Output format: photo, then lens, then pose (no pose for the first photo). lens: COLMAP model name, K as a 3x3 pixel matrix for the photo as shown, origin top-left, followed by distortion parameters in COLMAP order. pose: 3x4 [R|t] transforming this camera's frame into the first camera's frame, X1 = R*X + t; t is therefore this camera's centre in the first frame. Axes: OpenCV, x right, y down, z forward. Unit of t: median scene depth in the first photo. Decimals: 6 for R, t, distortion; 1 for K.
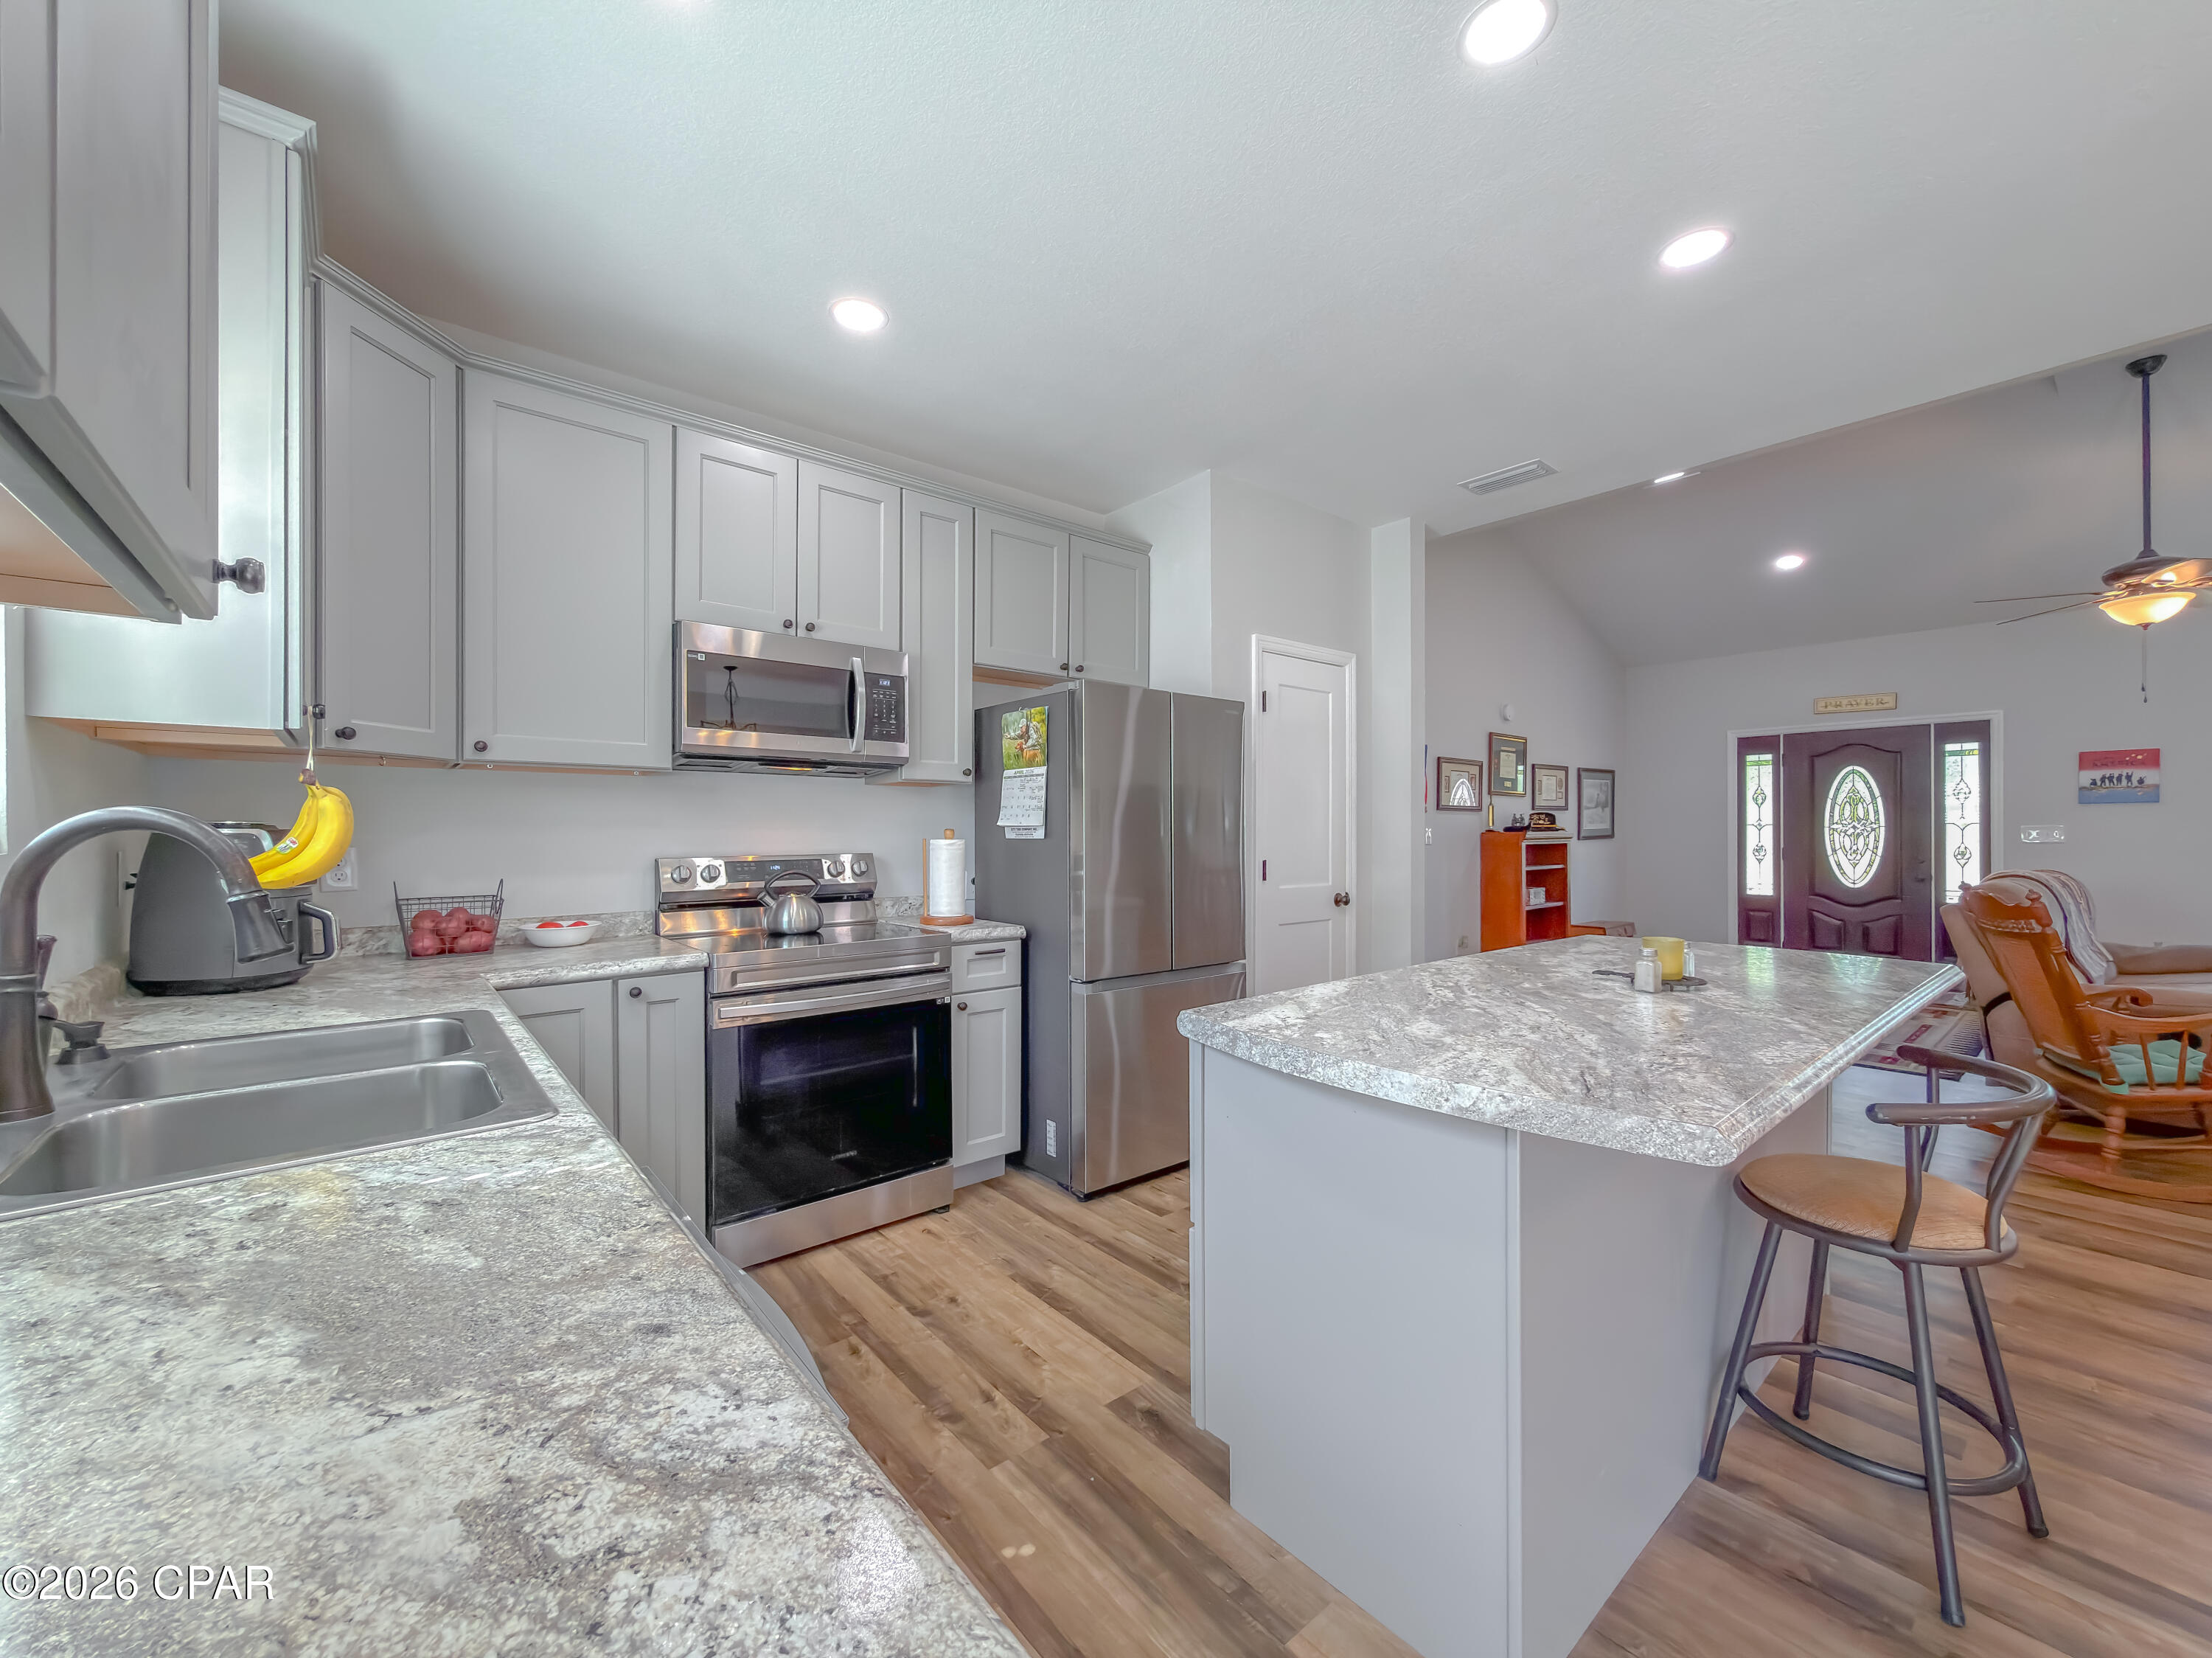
lens RADIAL K [[881.7, 0, 1106.0], [0, 881.7, 829.0], [0, 0, 1]] dist [0.001146, 0.000212]
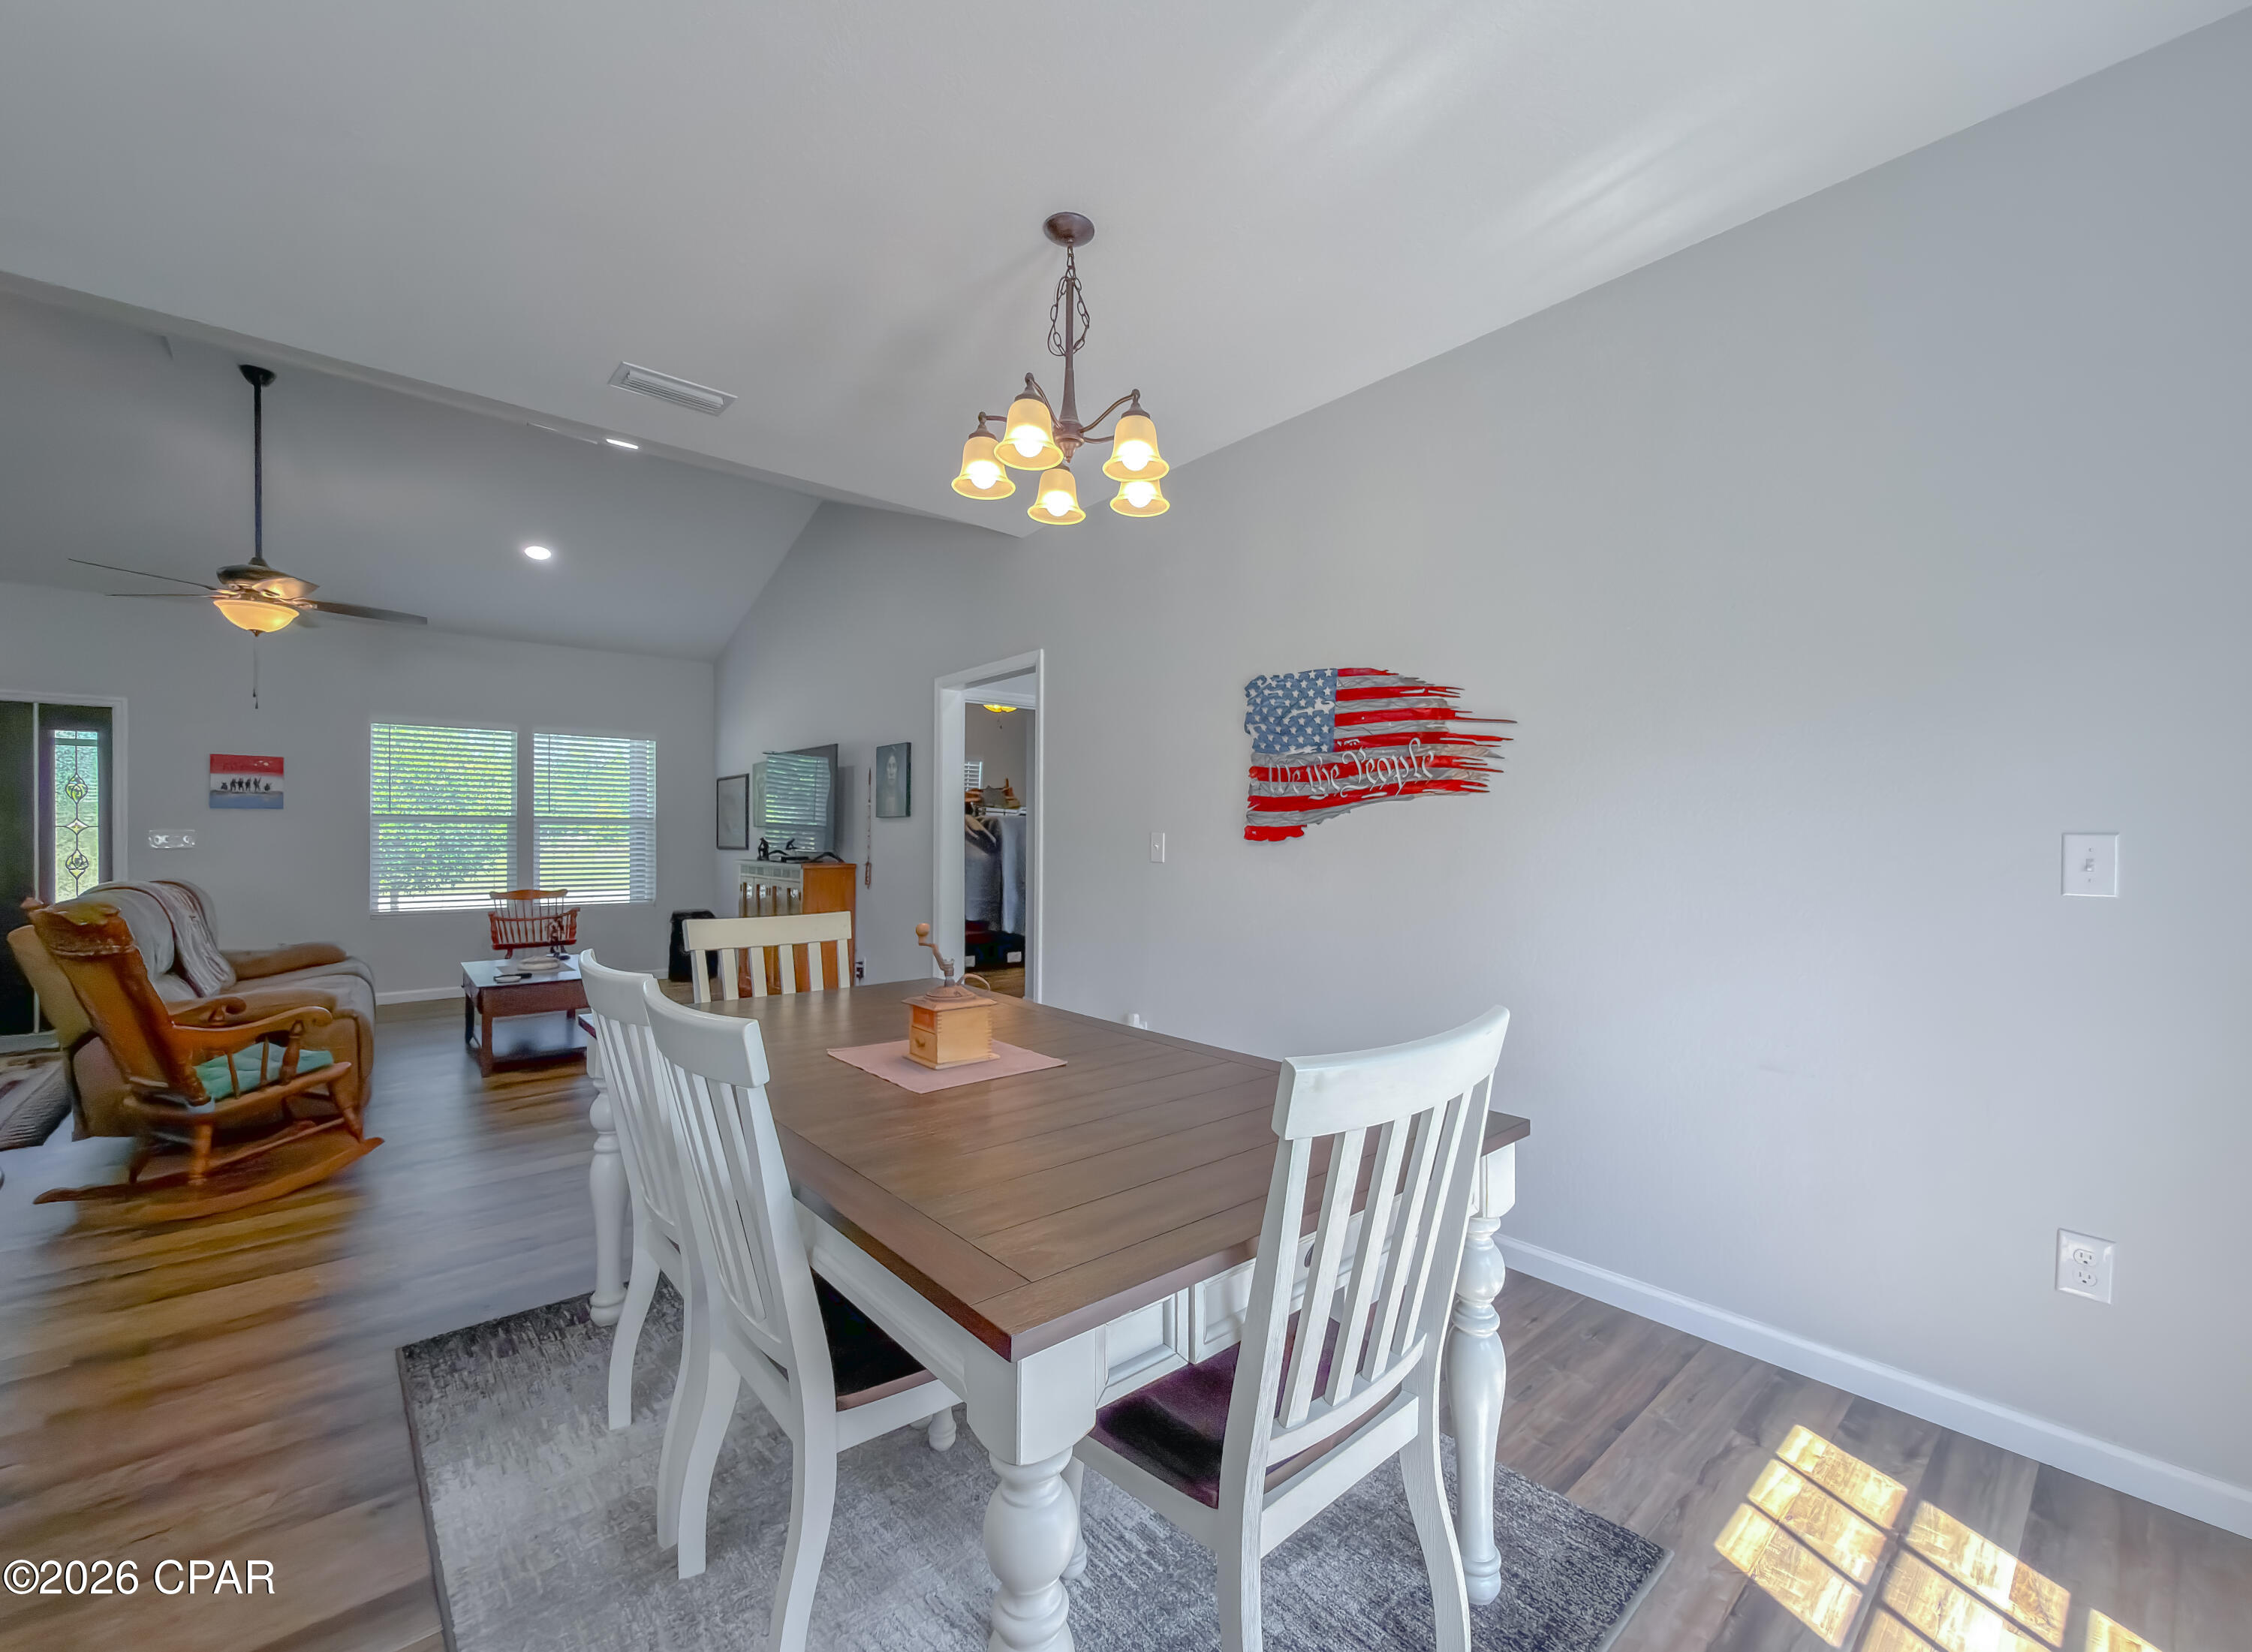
lens RADIAL K [[925.8, 0, 1156.4], [0, 925.8, 836.2], [0, 0, 1]] dist [-0.000768, 0.000258]
pose [[-0.036382, 0.001849, 0.999336, 0.108868], [-0.004554, 0.999988, -0.002016, -0.000320], [-0.999328, -0.004624, -0.036373, 0.014748]]
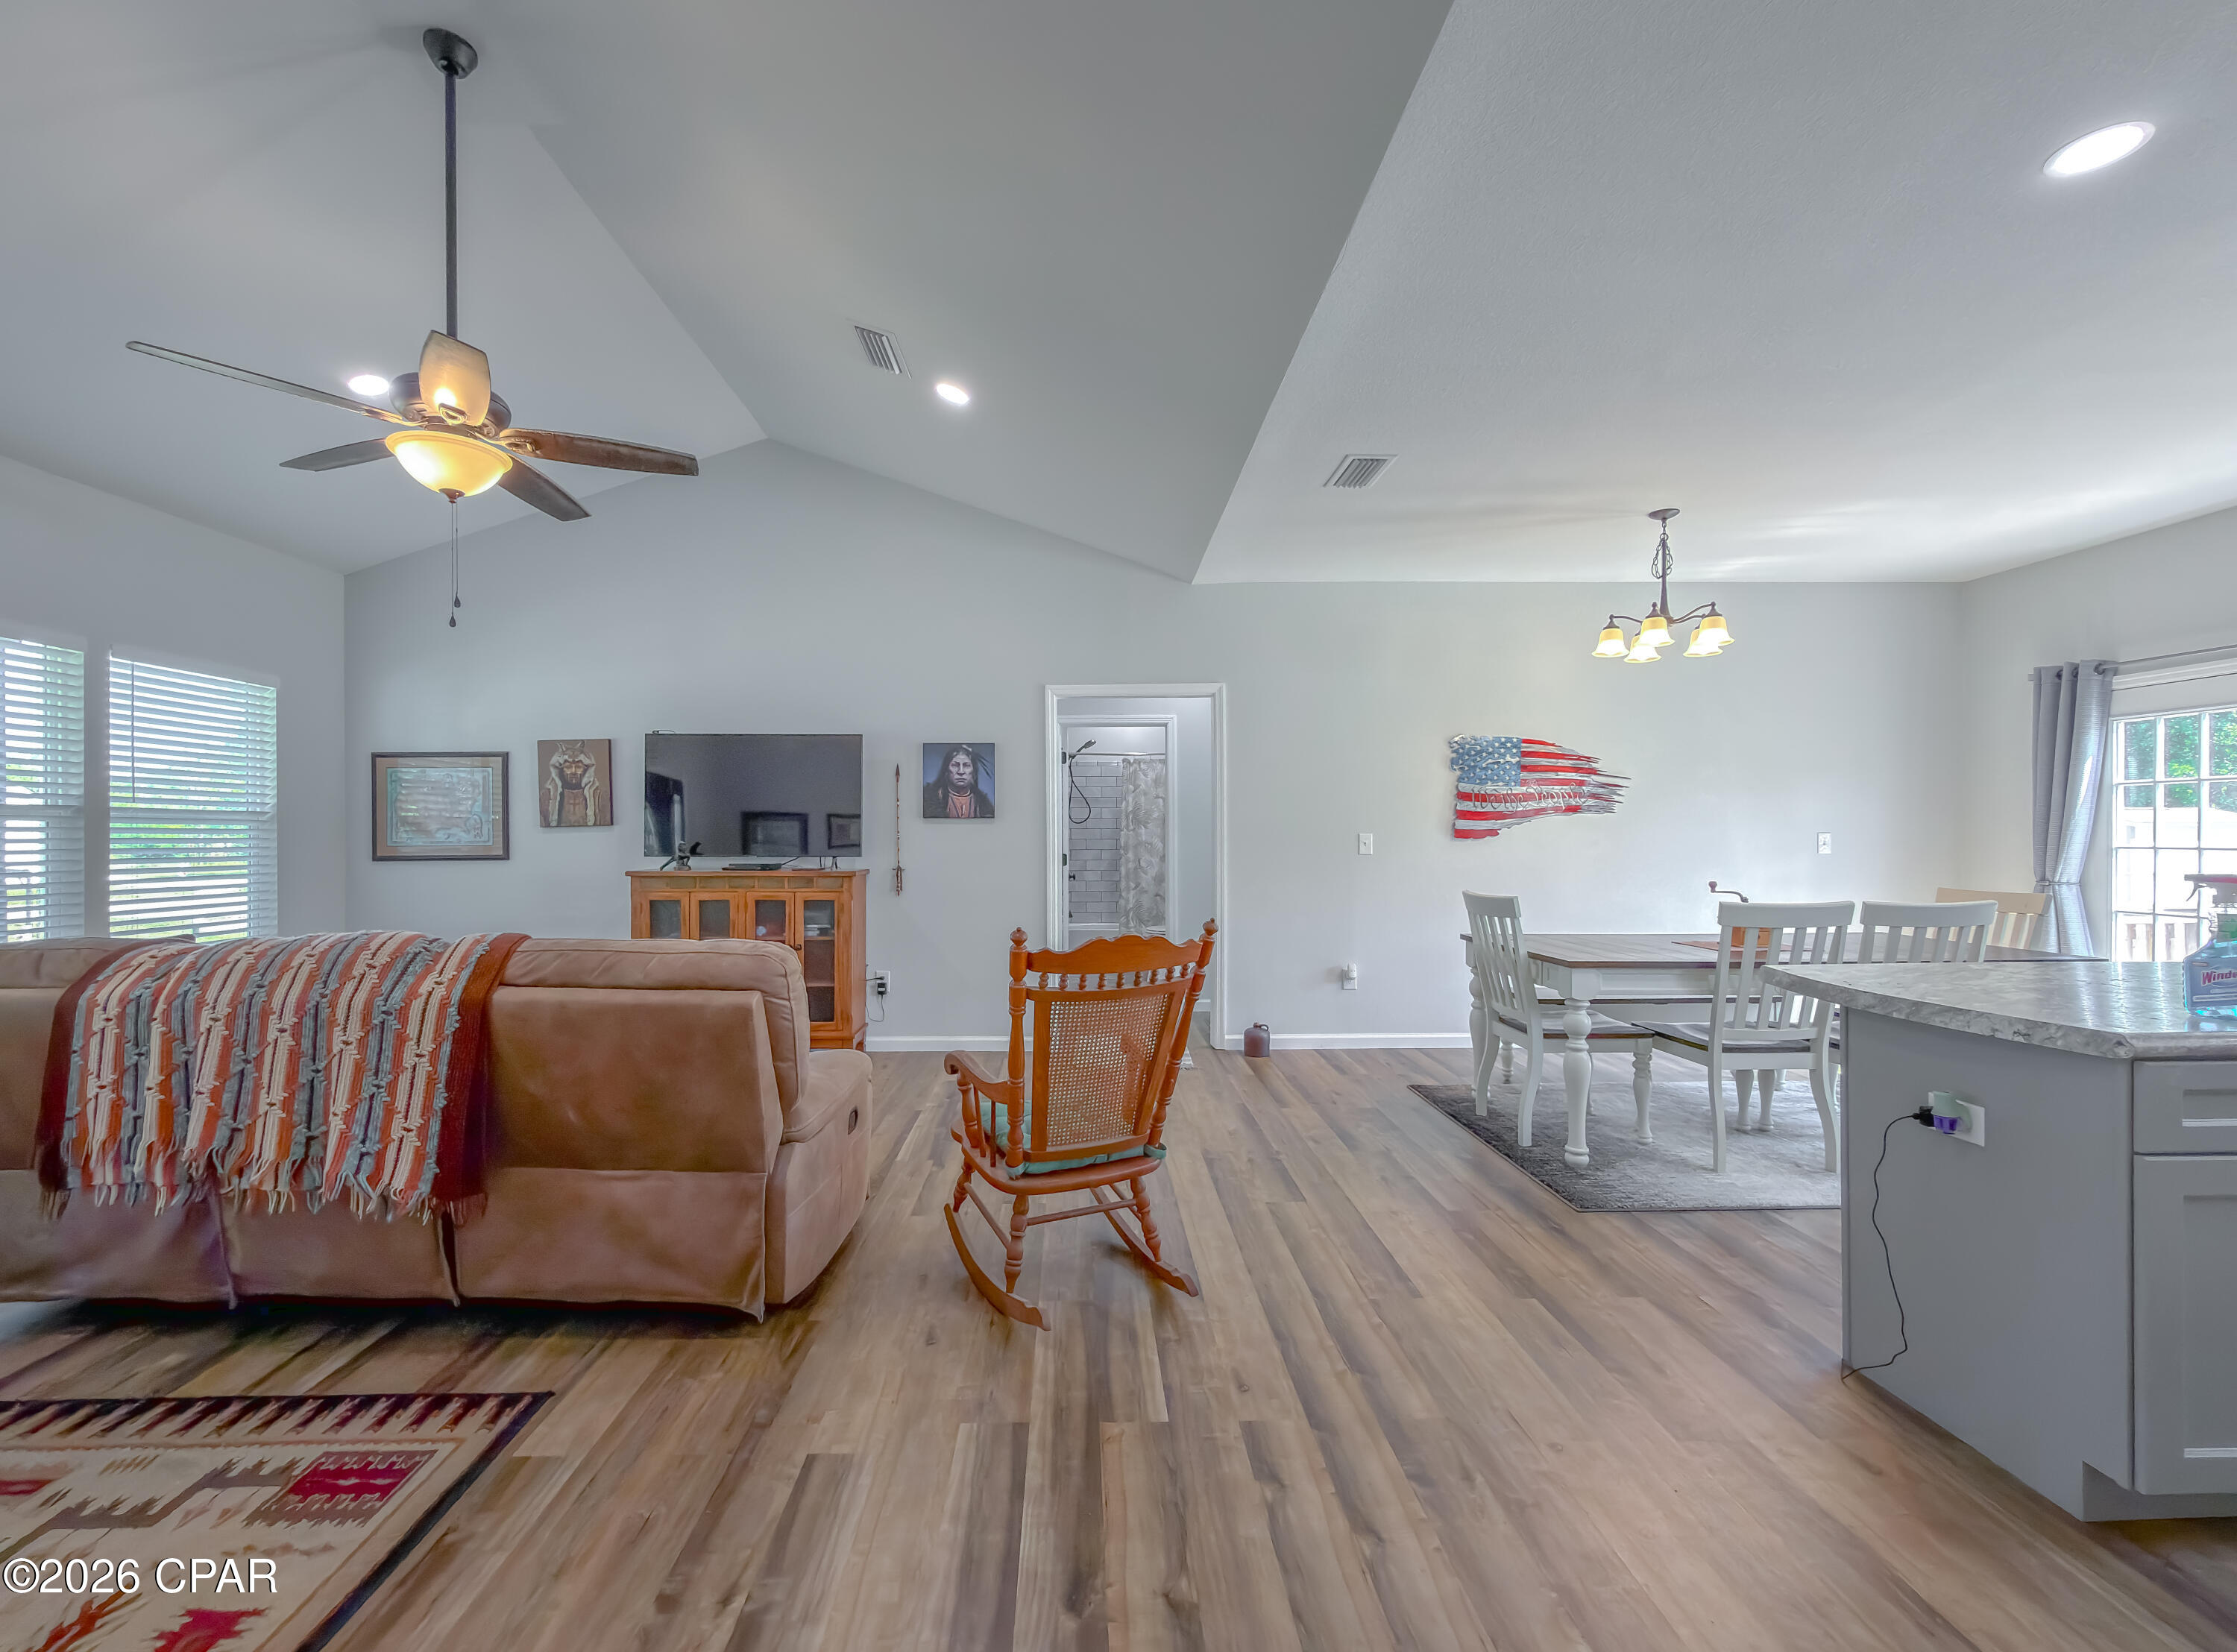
lens RADIAL K [[951.9, 0, 1095.0], [0, 951.9, 839.7], [0, 0, 1]] dist [0.000773, -0.000119]
pose [[-0.778311, 0.002089, 0.627876, 0.573047], [0.003768, 0.999992, 0.001344, 0.000098], [-0.627868, 0.003412, -0.778312, 1.572988]]
